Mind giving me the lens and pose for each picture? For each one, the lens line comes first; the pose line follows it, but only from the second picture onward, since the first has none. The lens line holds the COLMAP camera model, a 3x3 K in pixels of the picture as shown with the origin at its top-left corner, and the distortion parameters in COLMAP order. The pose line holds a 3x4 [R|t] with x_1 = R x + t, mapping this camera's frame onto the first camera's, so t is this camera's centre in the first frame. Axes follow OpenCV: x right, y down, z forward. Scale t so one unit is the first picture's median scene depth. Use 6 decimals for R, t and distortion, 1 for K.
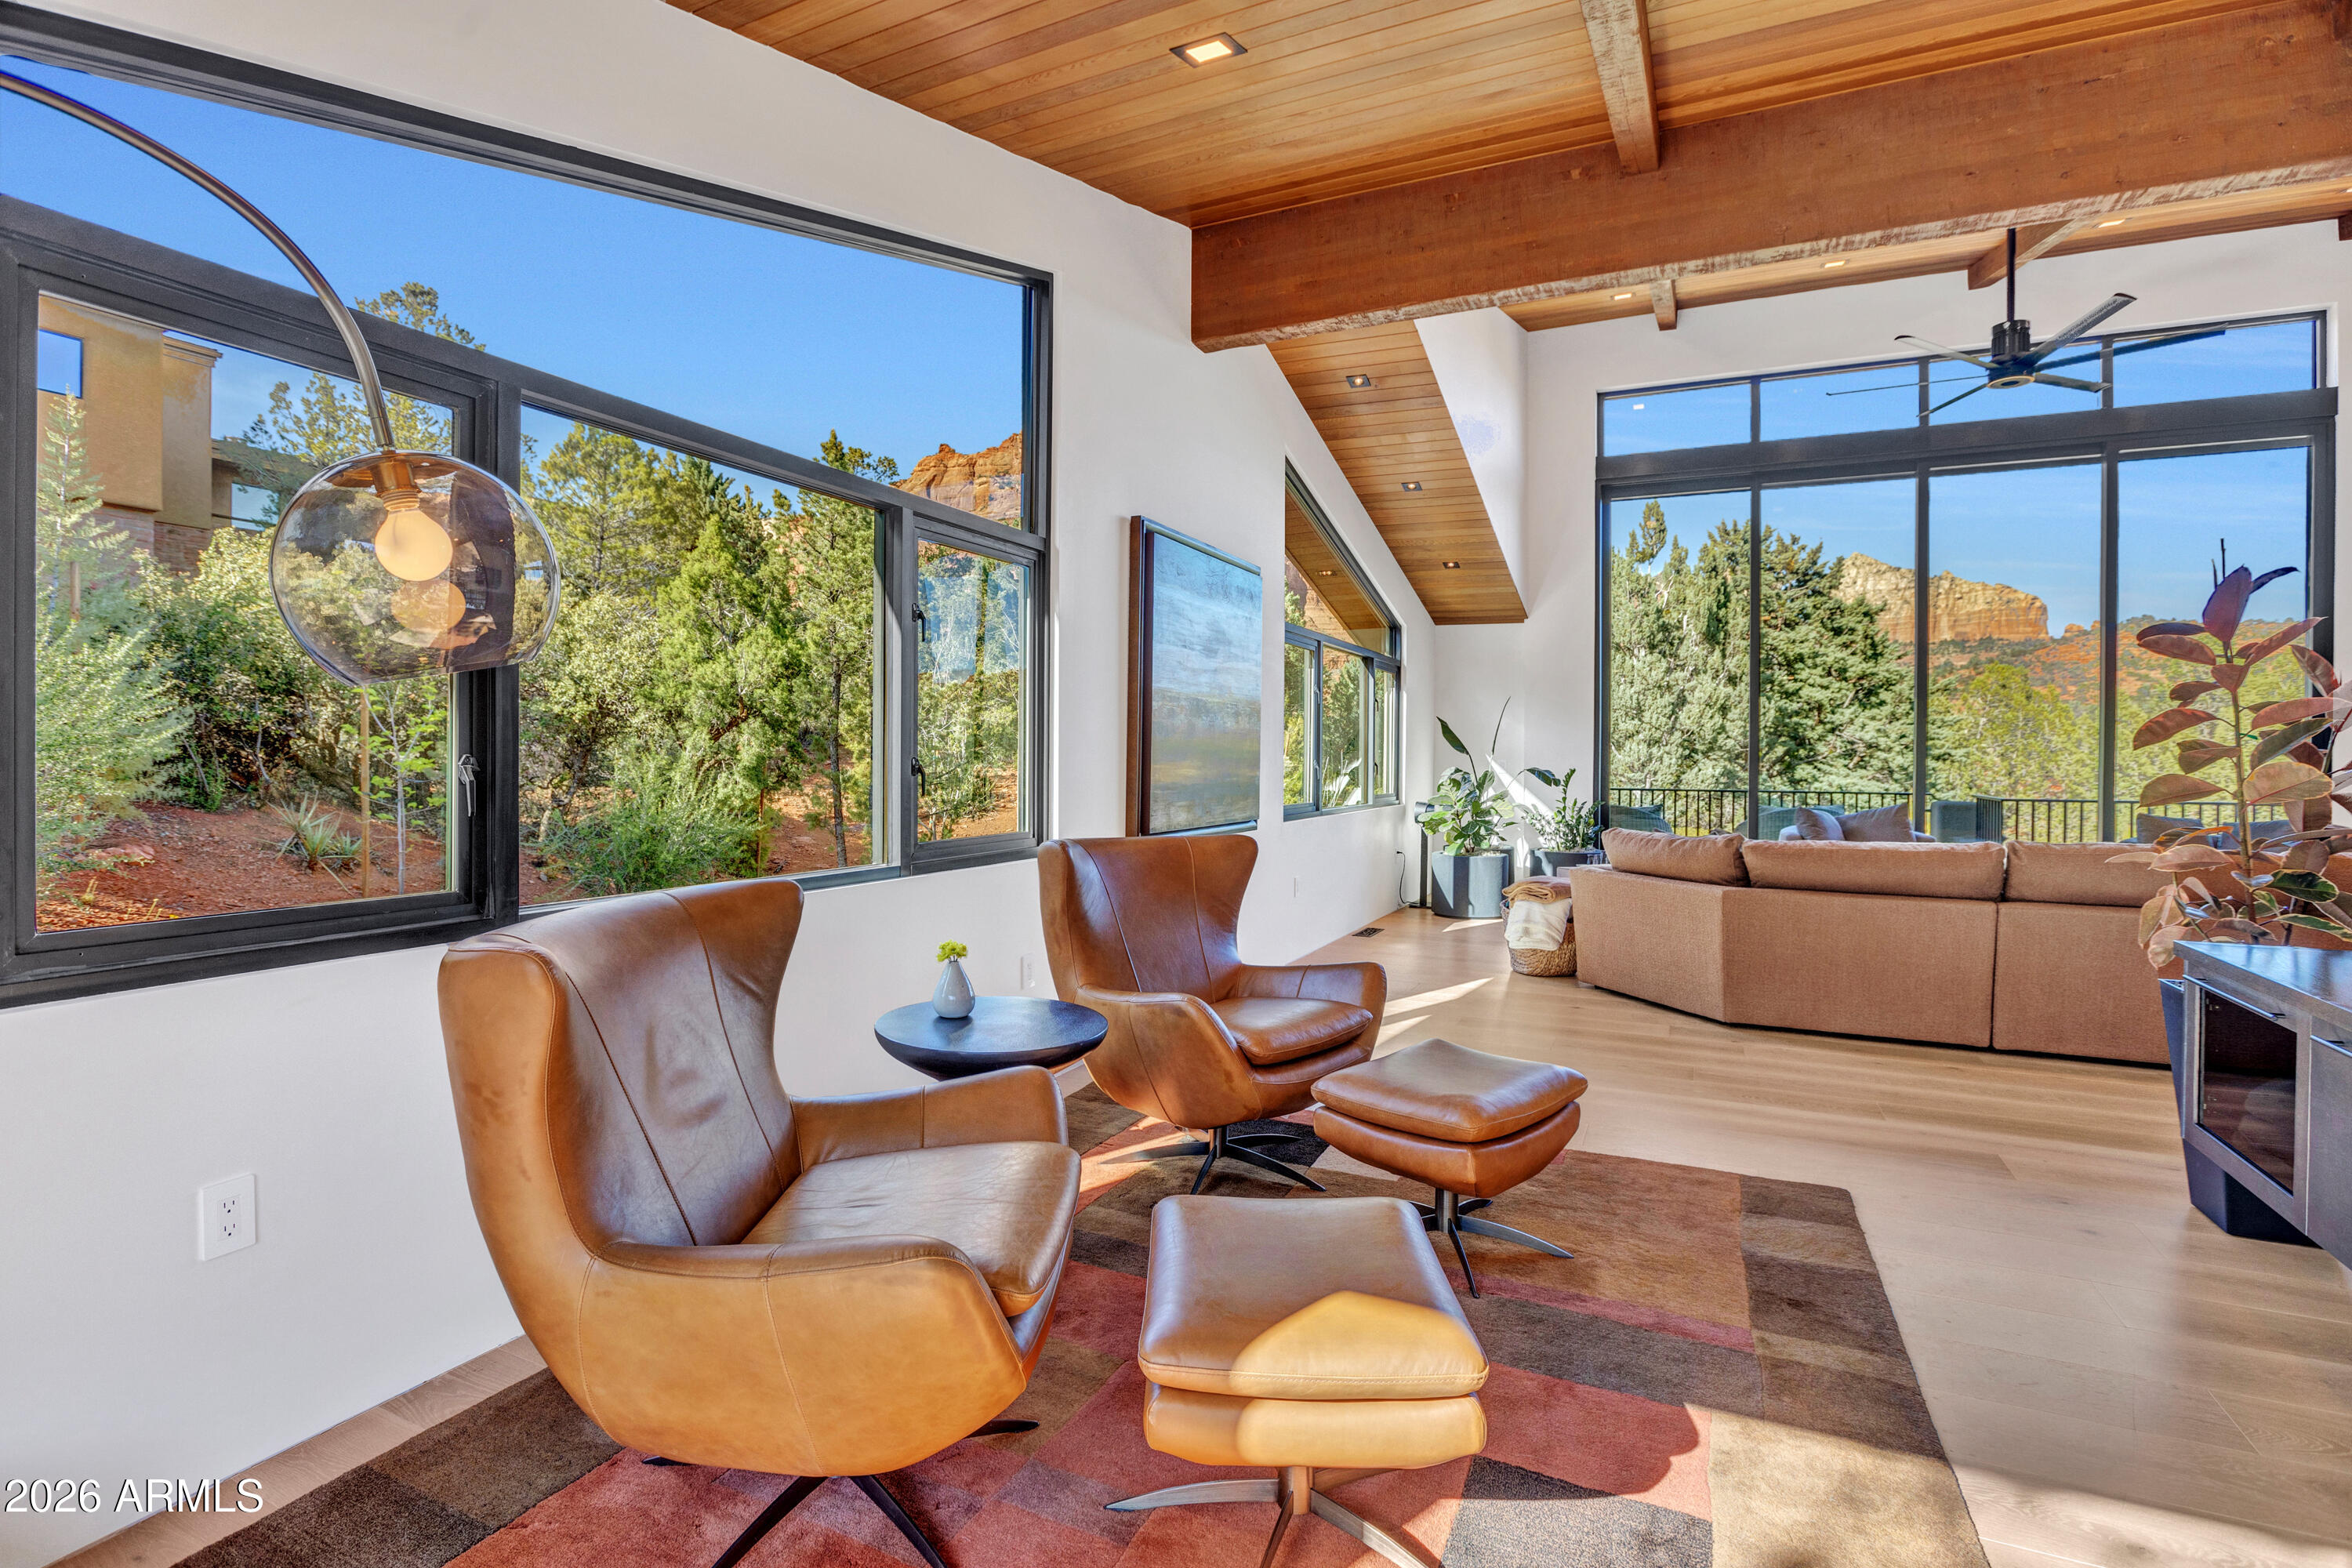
lens RADIAL K [[1101.5, 0, 1162.7], [0, 1101.5, 780.0], [0, 0, 1]] dist [-0.082676, 0.020276]
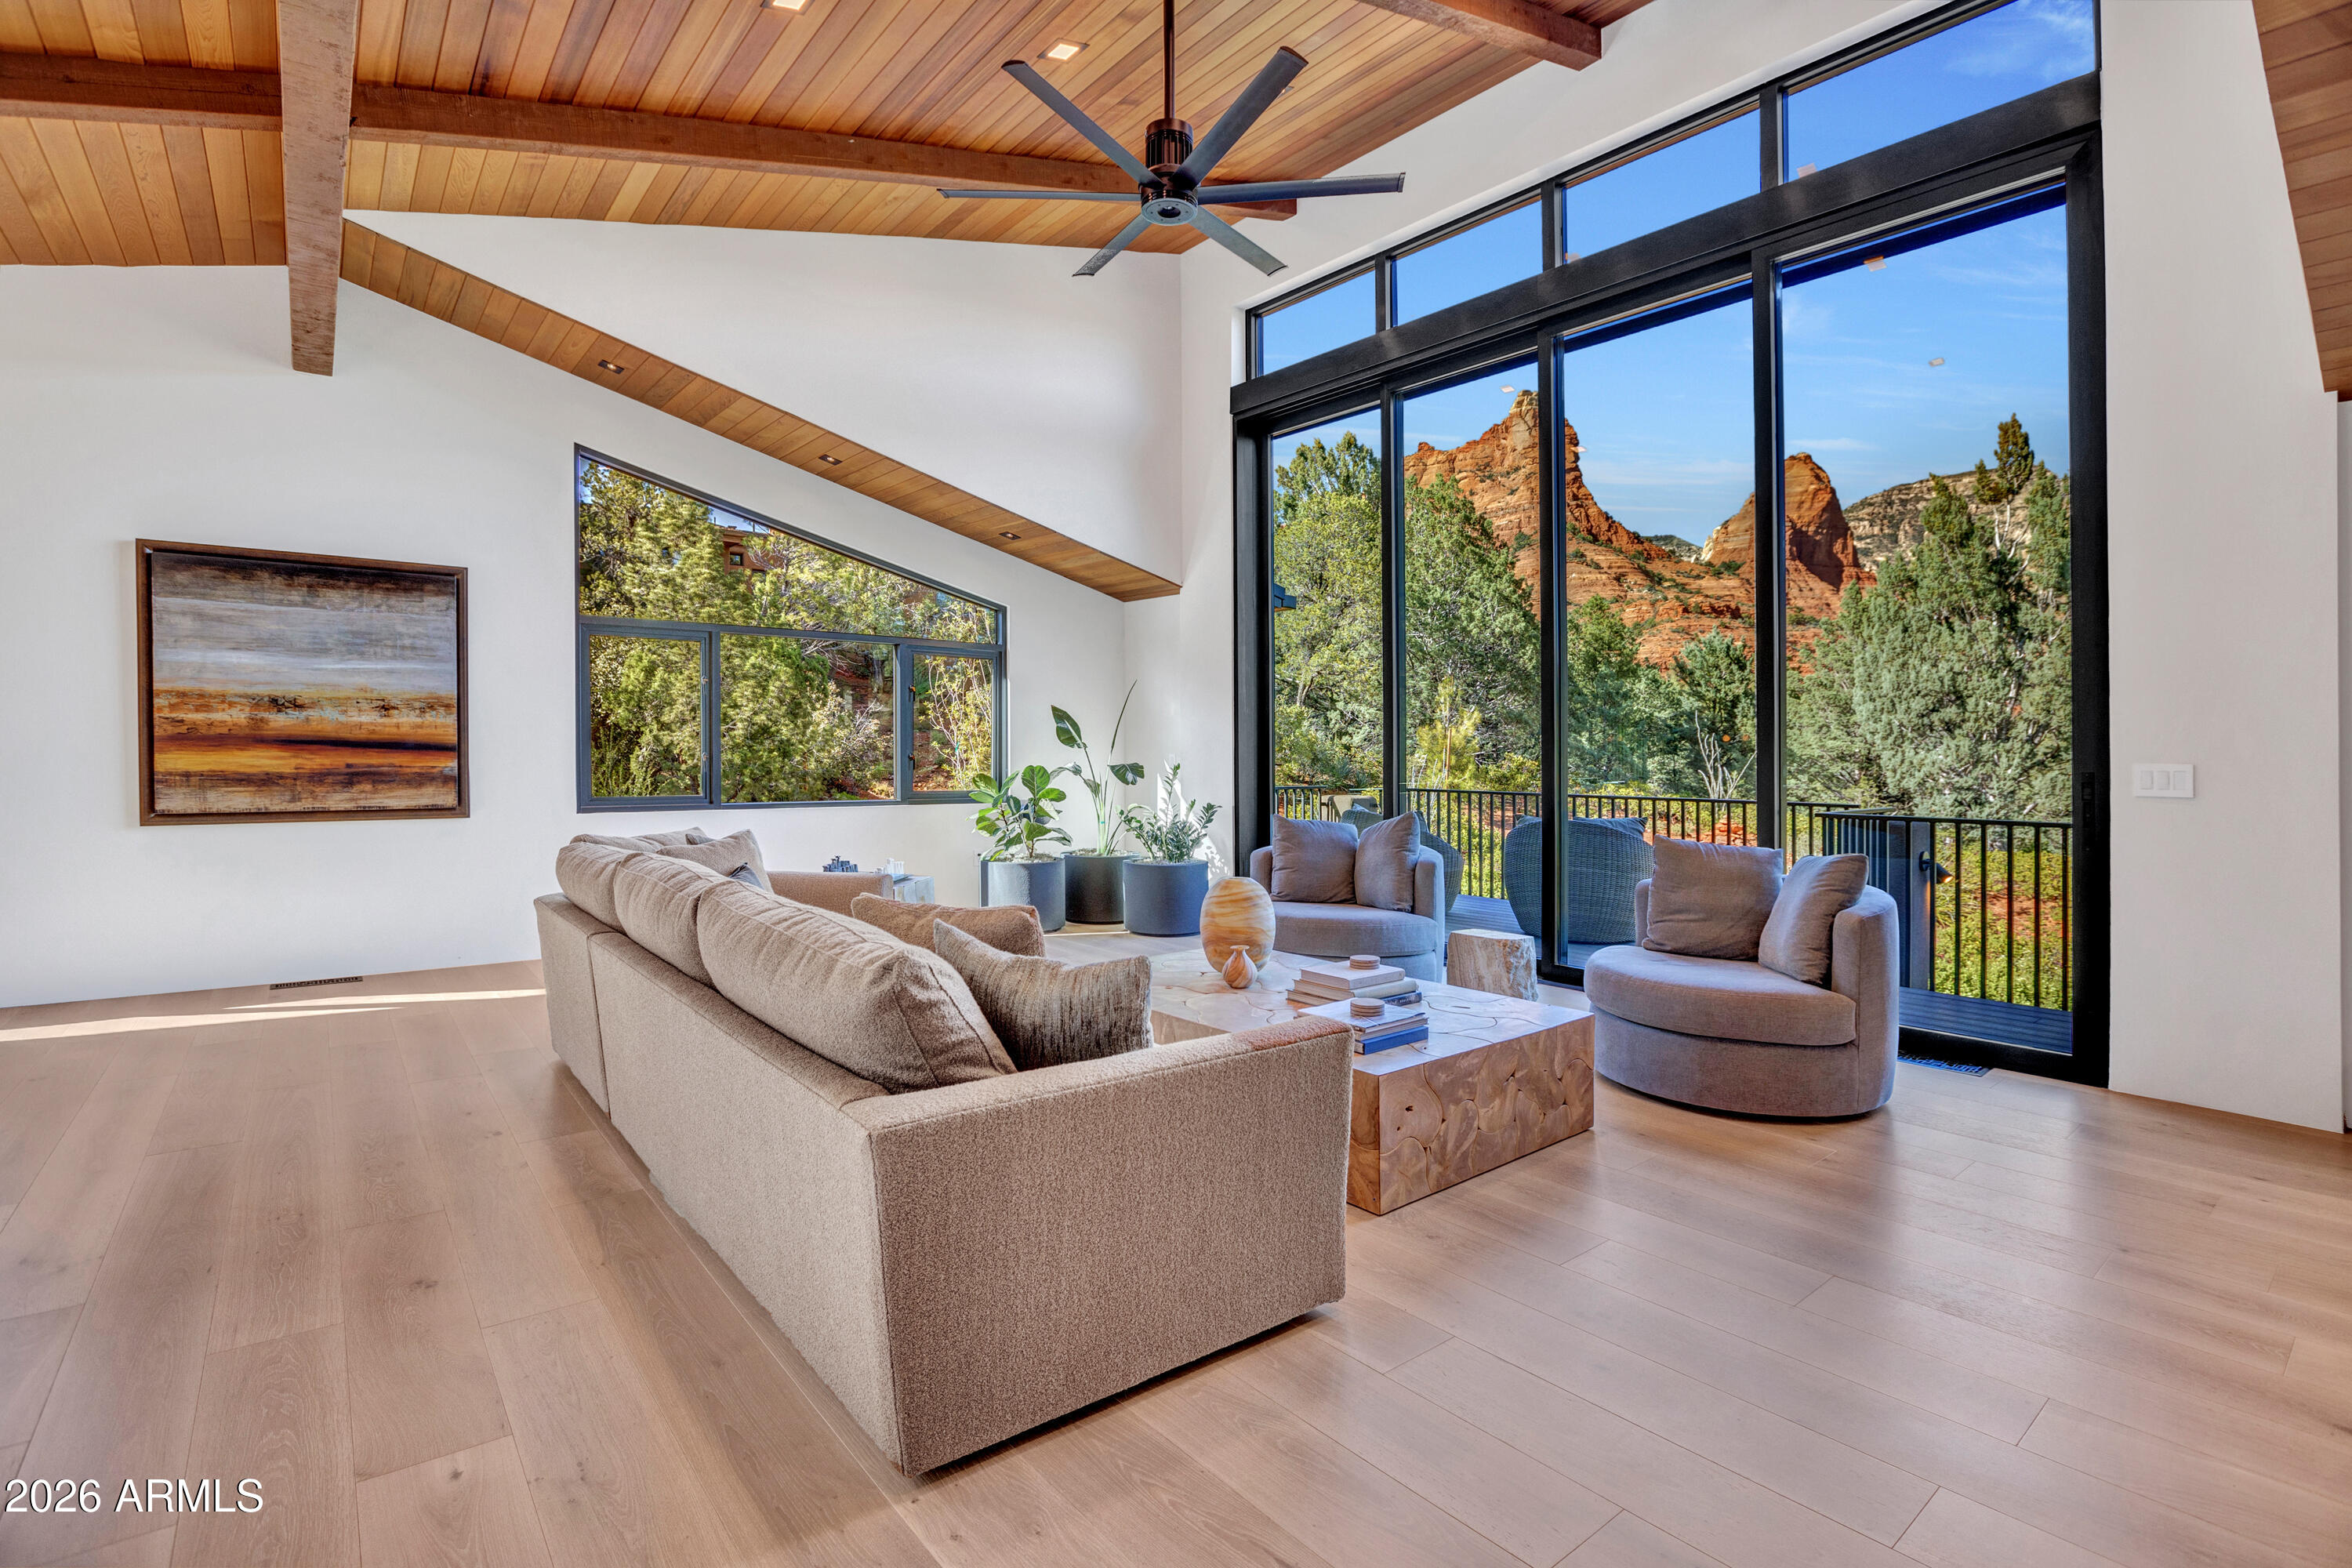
lens RADIAL K [[1101.5, 0, 1162.7], [0, 1101.5, 780.0], [0, 0, 1]] dist [-0.082676, 0.020276]
pose [[0.899569, 0.006854, -0.436724, 0.238431], [-0.007392, 0.999973, 0.000468, 0.000244], [0.436716, 0.002807, 0.899595, 0.074168]]
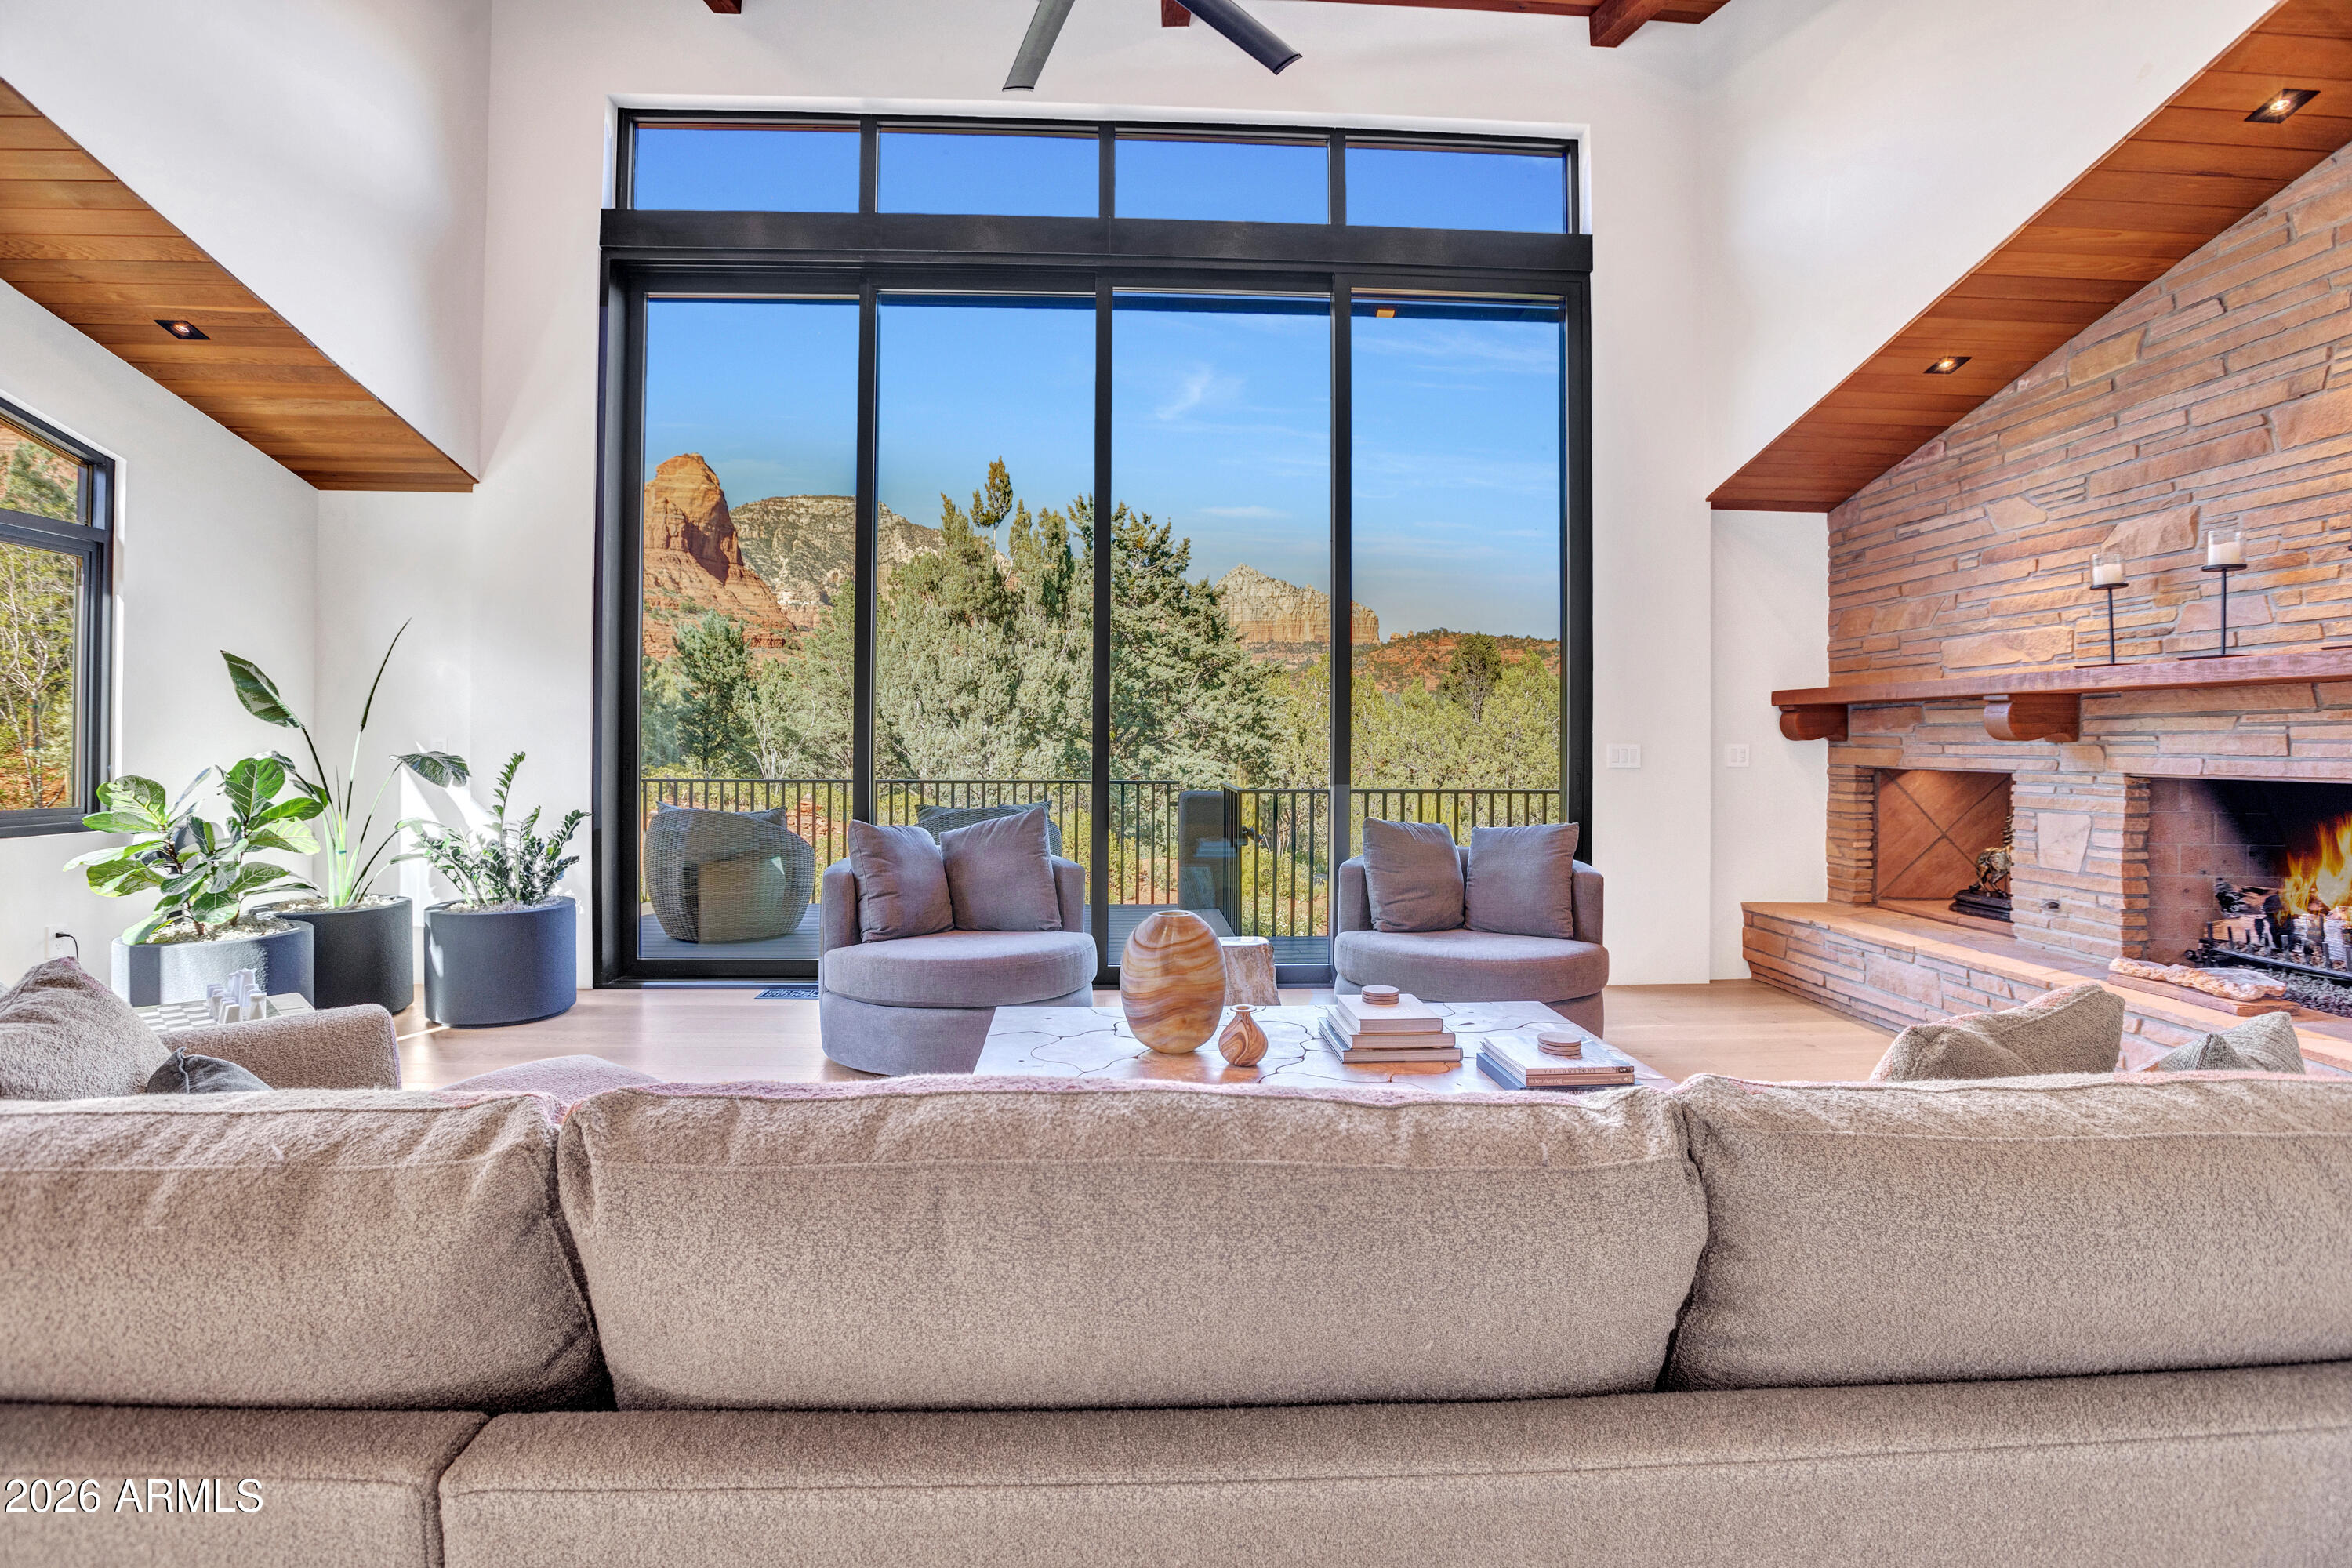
lens RADIAL K [[1091.4, 0, 1155.6], [0, 1091.4, 743.1], [0, 0, 1]] dist [-0.054072, 0.007584]
pose [[0.879541, -0.002451, 0.475817, 0.128790], [0.010701, 0.999836, -0.014629, -0.001287], [-0.475703, 0.017959, 0.879423, 0.120408]]
